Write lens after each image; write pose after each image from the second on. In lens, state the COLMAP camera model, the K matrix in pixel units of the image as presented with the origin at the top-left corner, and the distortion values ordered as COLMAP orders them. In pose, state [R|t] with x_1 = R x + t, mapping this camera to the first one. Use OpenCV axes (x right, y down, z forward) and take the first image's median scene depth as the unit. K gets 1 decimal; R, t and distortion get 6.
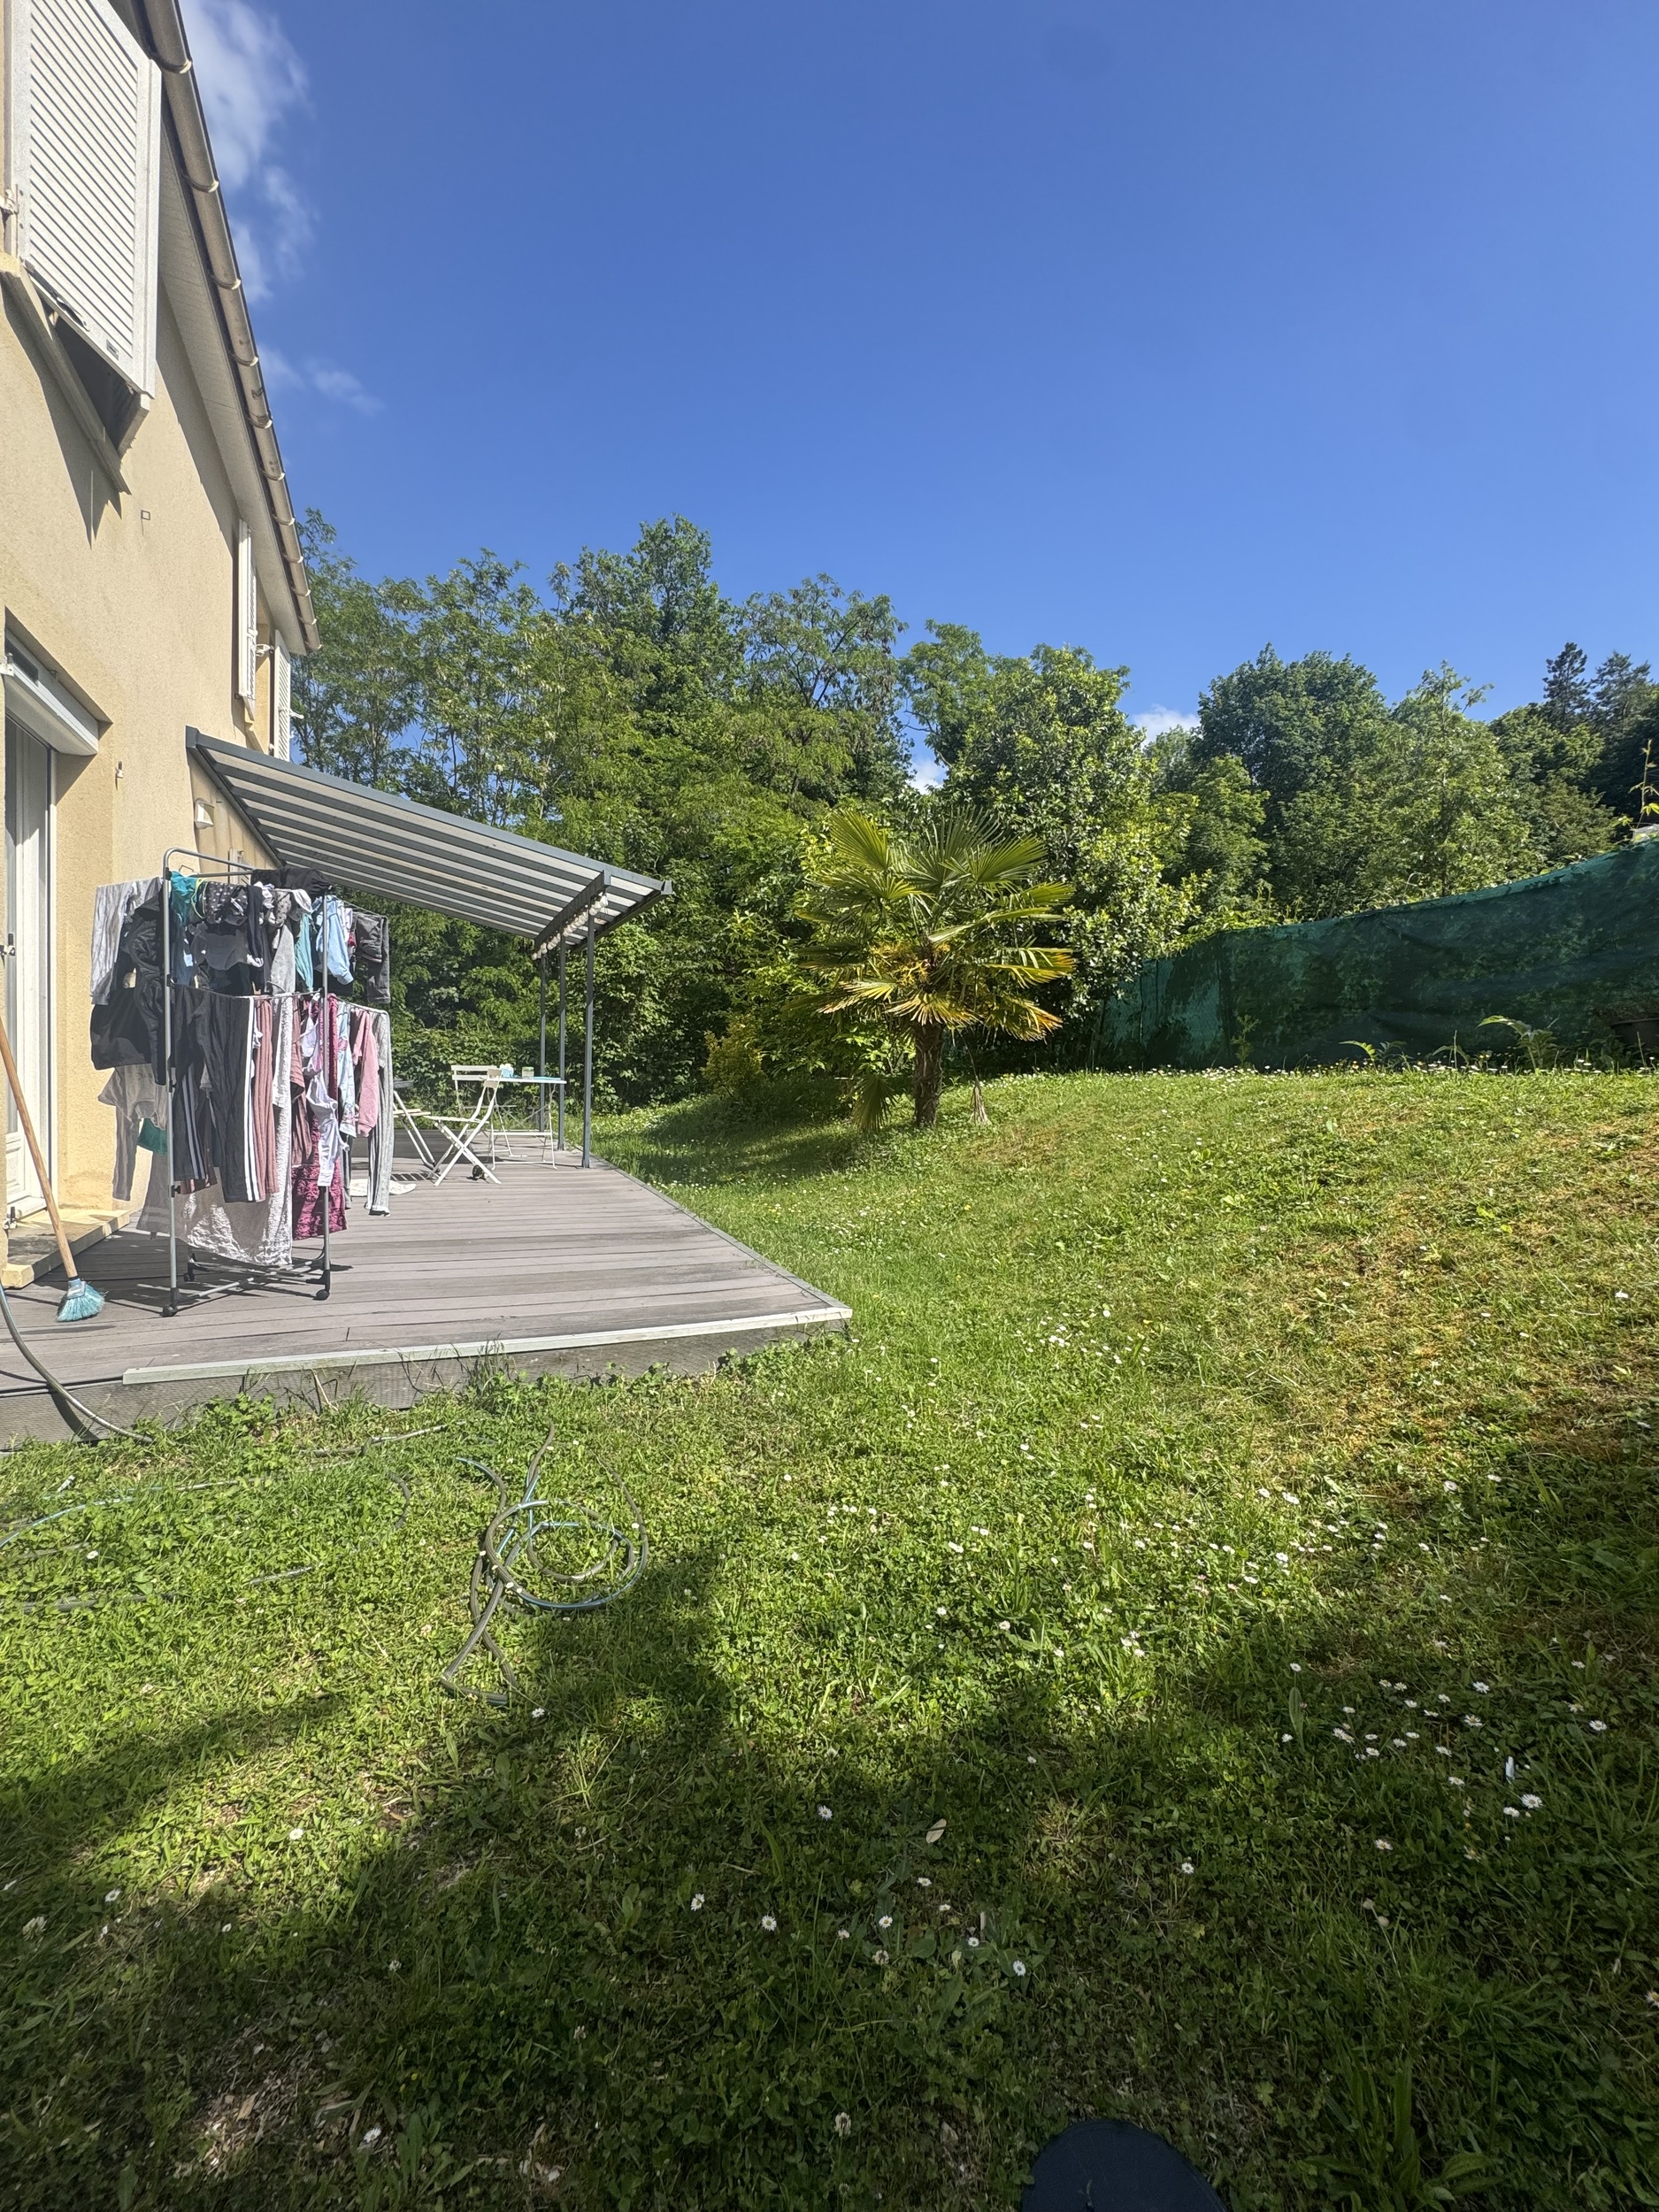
lens RADIAL K [[882.2, 0, 829.5], [0, 882.2, 1106.0], [0, 0, 1]] dist [-0.001350, -0.000053]
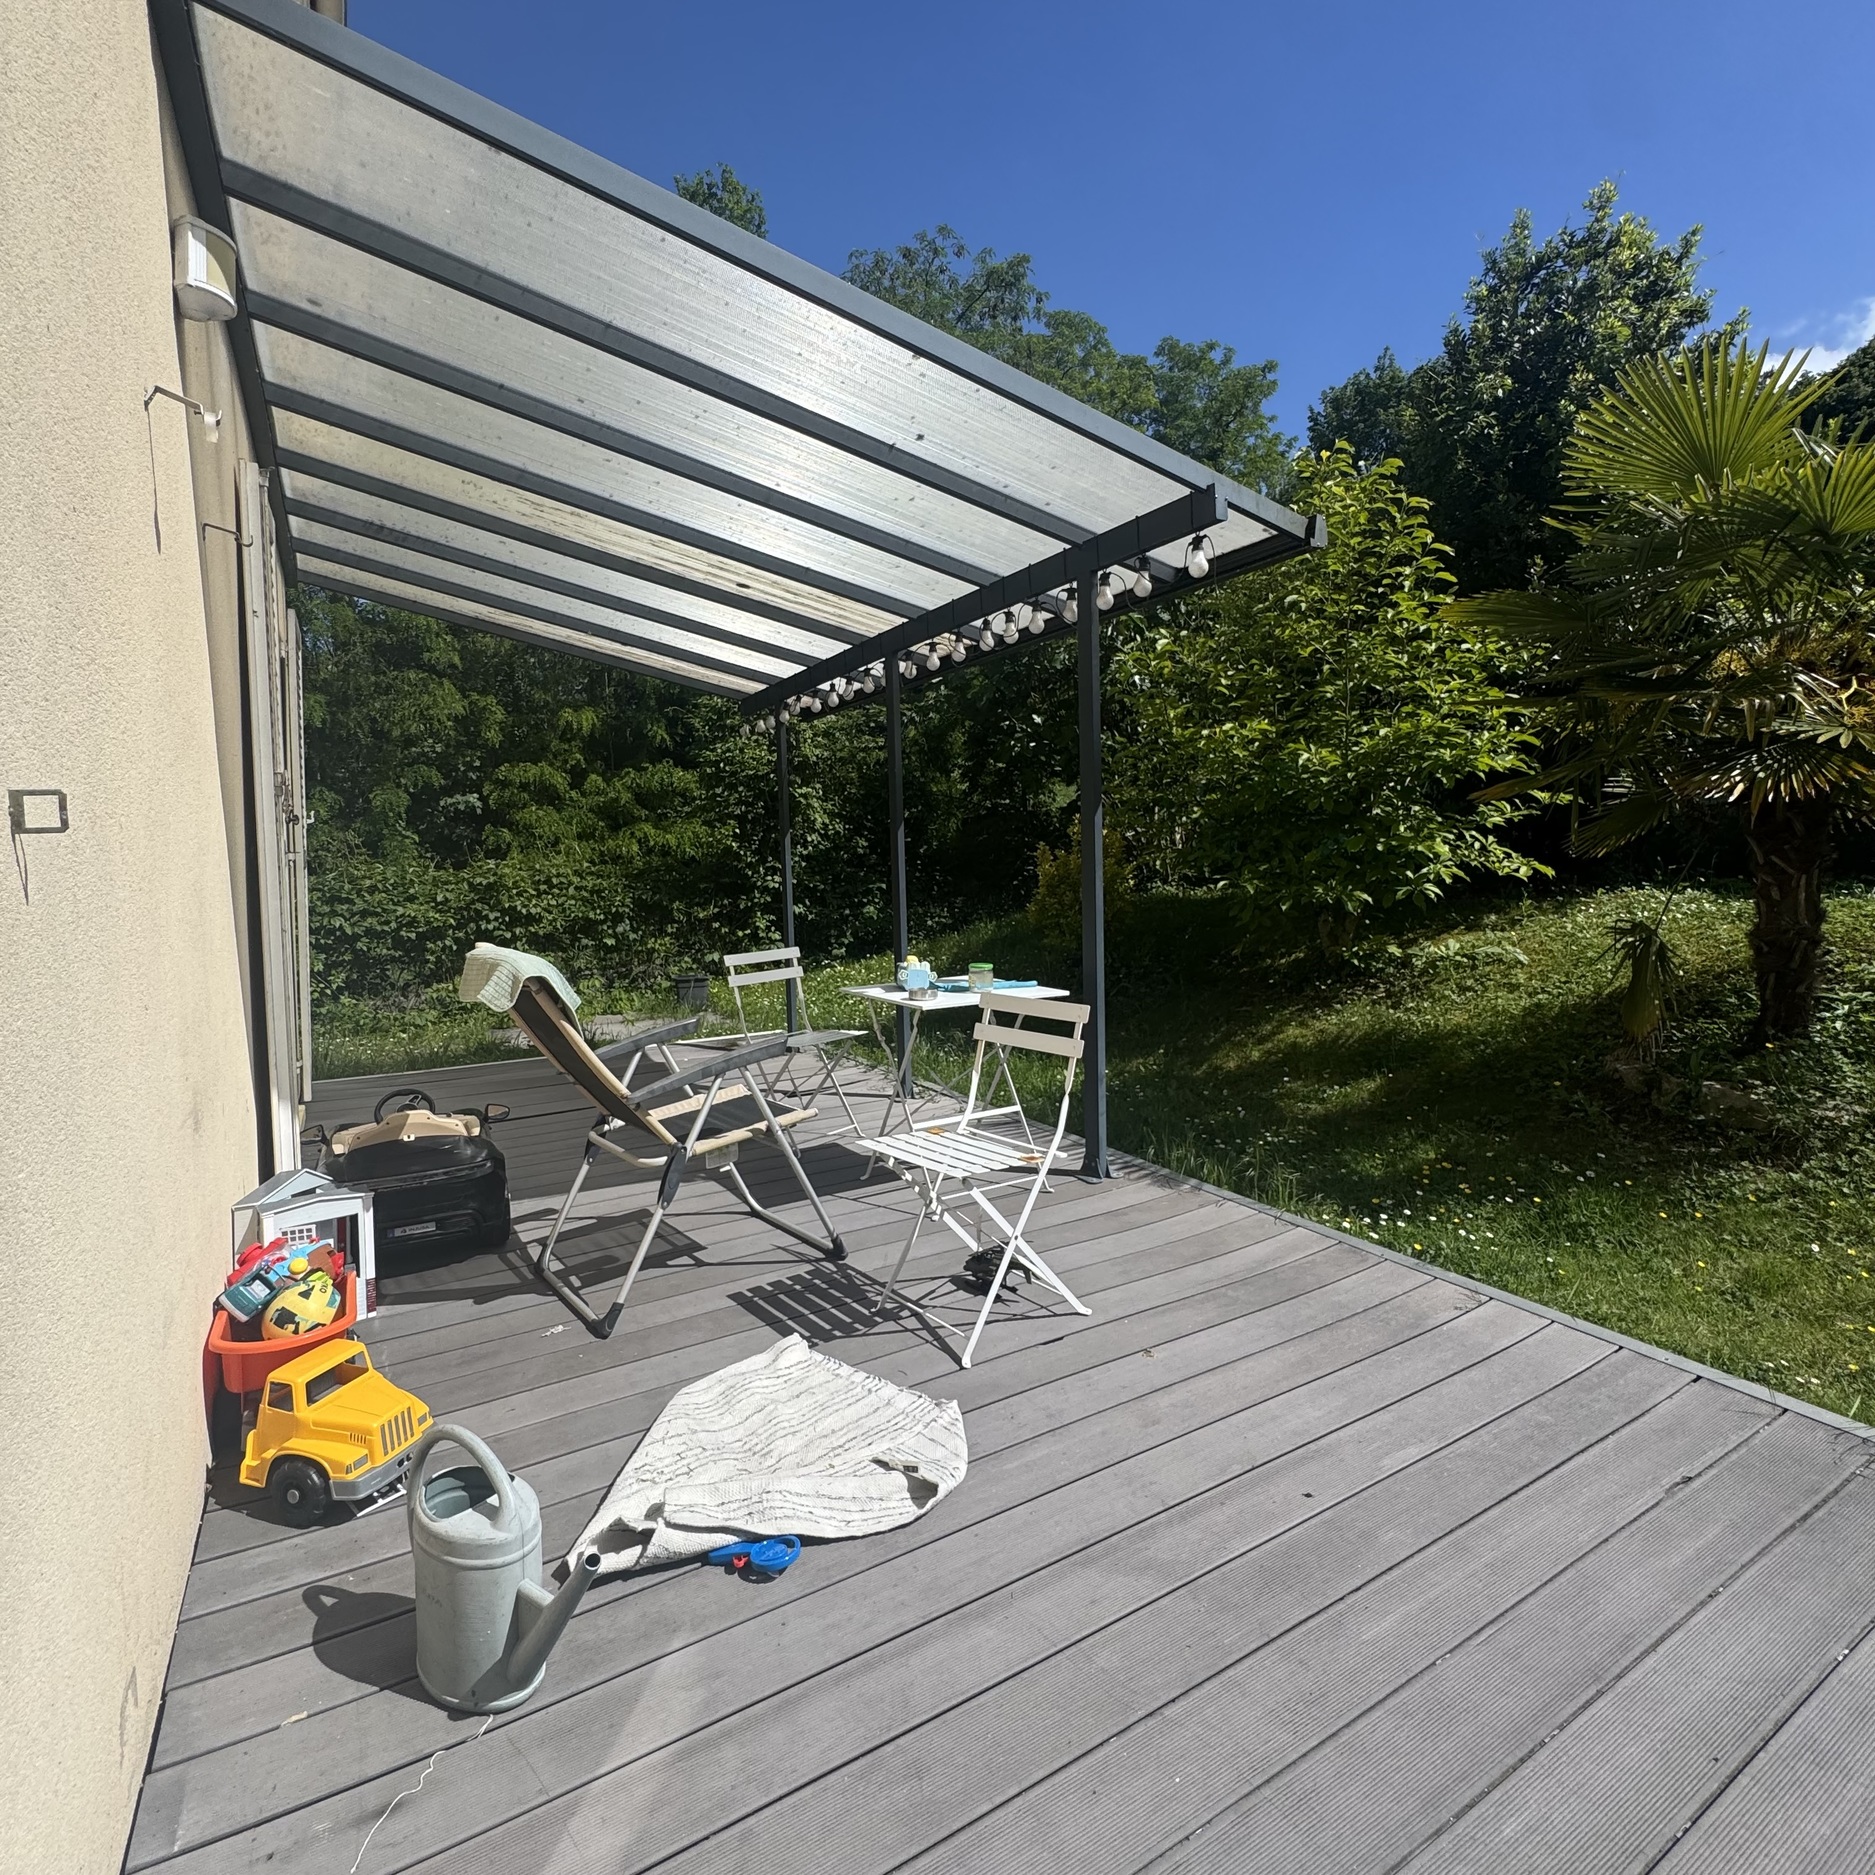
lens RADIAL K [[1001.4, 0, 941.1], [0, 1001.4, 884.7], [0, 0, 1]] dist [-0.003845, -0.001827]
pose [[0.994019, -0.062141, 0.089802, -0.127564], [0.063801, 0.997839, -0.015728, -0.024440], [-0.088630, 0.021363, 0.995835, 0.162503]]
